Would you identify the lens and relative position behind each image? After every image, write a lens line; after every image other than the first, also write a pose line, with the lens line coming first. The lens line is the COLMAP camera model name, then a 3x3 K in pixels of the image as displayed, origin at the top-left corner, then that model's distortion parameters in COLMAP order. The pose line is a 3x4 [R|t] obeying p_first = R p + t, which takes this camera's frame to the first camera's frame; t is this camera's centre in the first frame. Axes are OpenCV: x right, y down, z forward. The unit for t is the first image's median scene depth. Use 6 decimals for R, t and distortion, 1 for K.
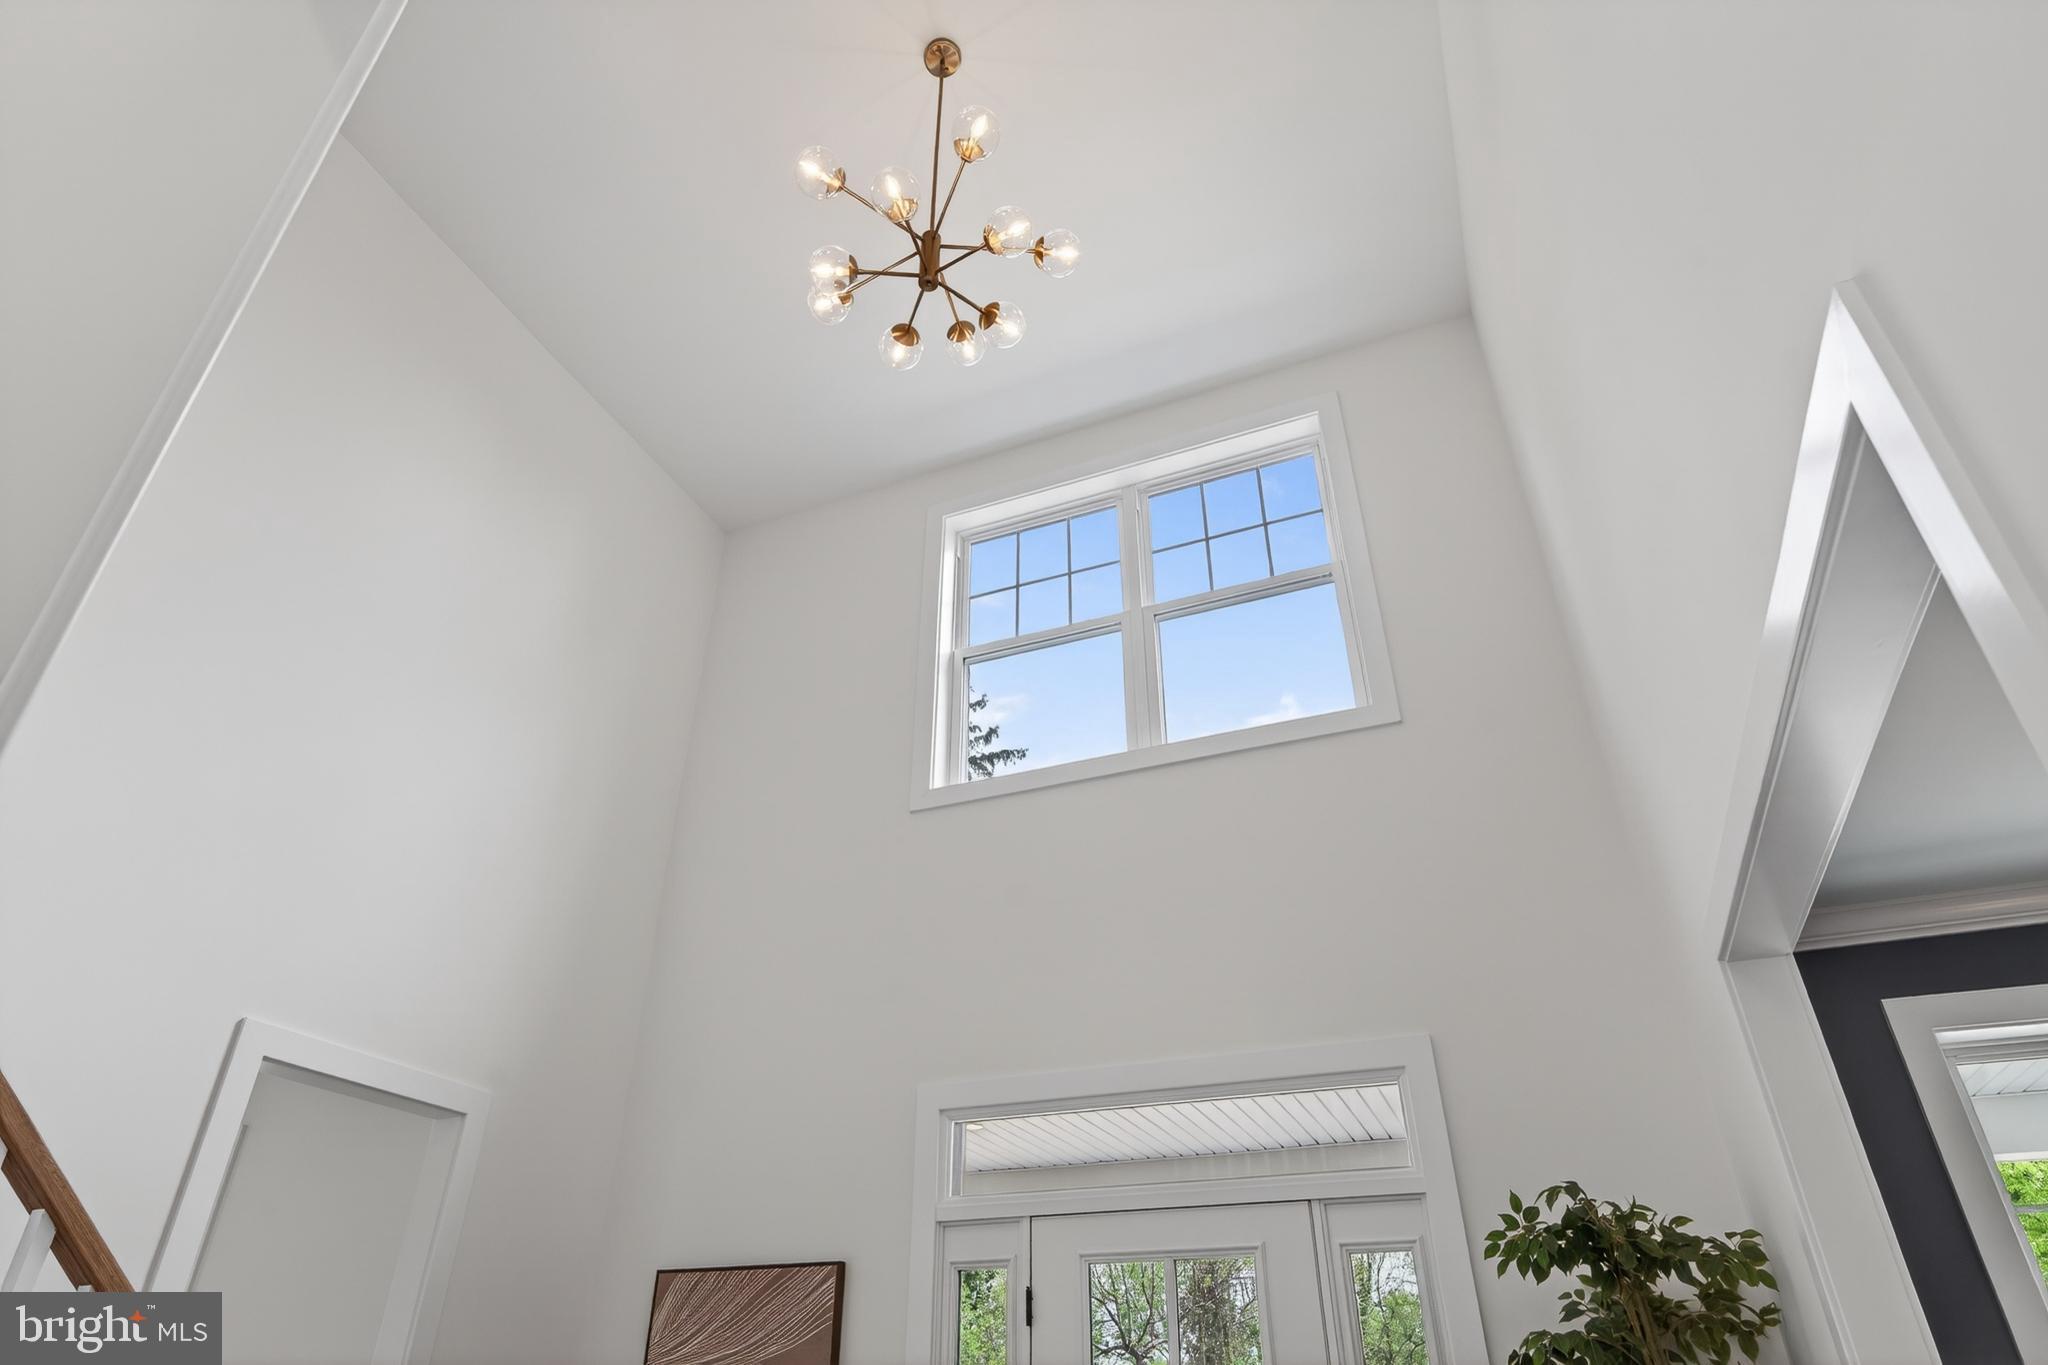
lens RADIAL K [[1175.6, 0, 1017.5], [0, 1175.6, 663.8], [0, 0, 1]] dist [0.005644, -0.007303]
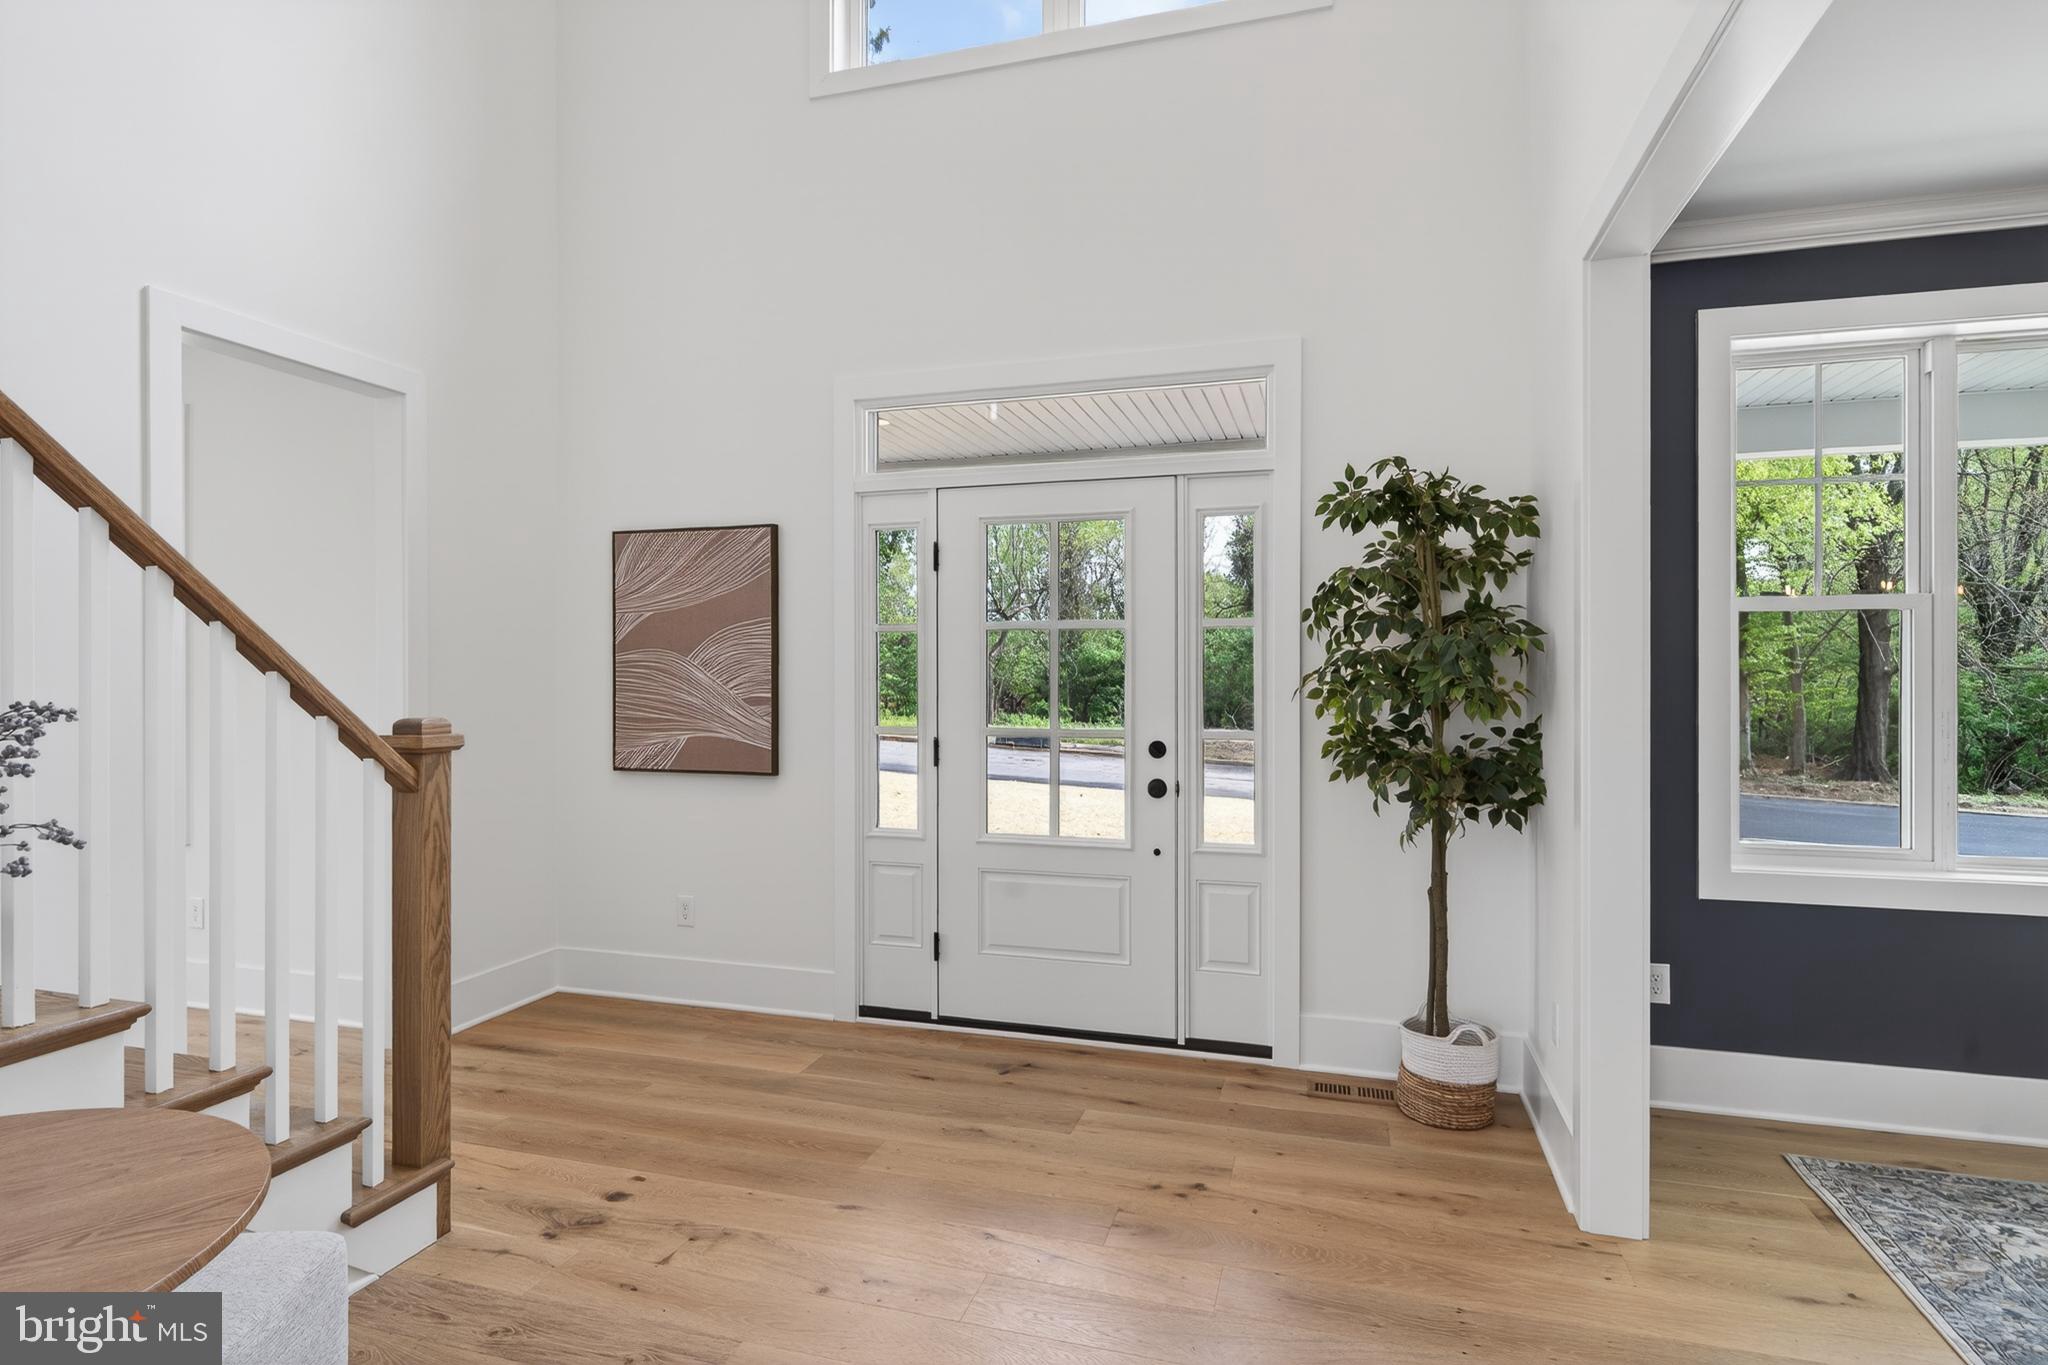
lens RADIAL K [[1070.8, 0, 1008.1], [0, 1070.8, 684.6], [0, 0, 1]] dist [-0.002384, -0.000213]
pose [[0.995363, -0.006332, 0.095985, -0.026937], [-0.047652, 0.834340, 0.549187, 0.057788], [-0.083562, -0.551214, 0.830169, 0.010362]]
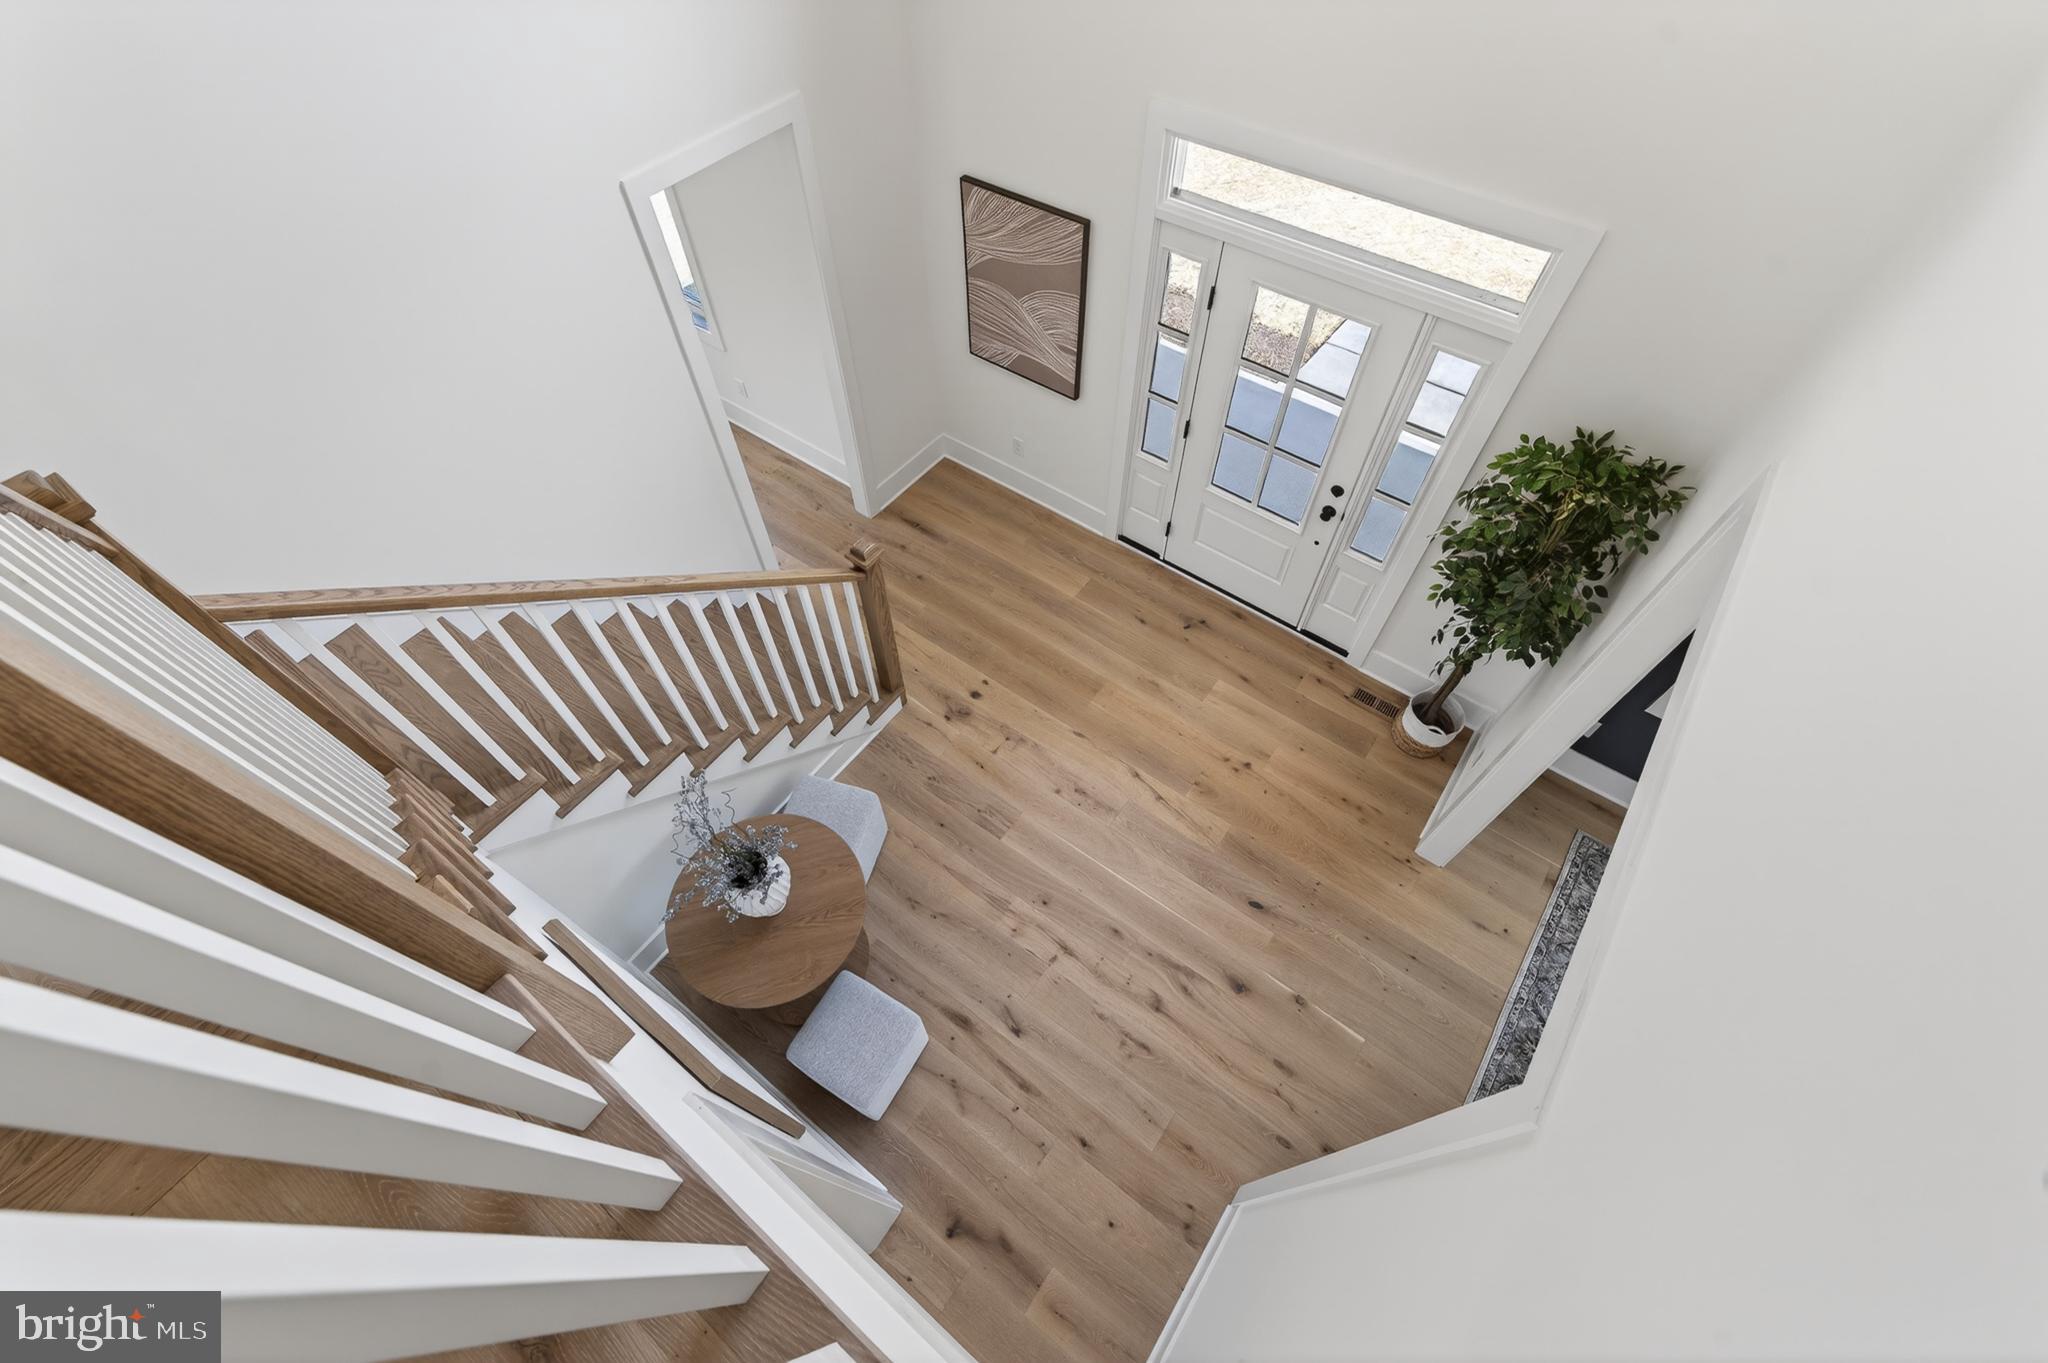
lens RADIAL K [[868.4, 0, 1017.4], [0, 868.4, 666.9], [0, 0, 1]] dist [-0.003878, 0.000109]
pose [[0.971249, 0.186439, -0.148042, 0.025184], [0.139925, 0.056046, 0.988575, -0.615317], [0.192606, -0.980867, 0.028347, 0.561581]]
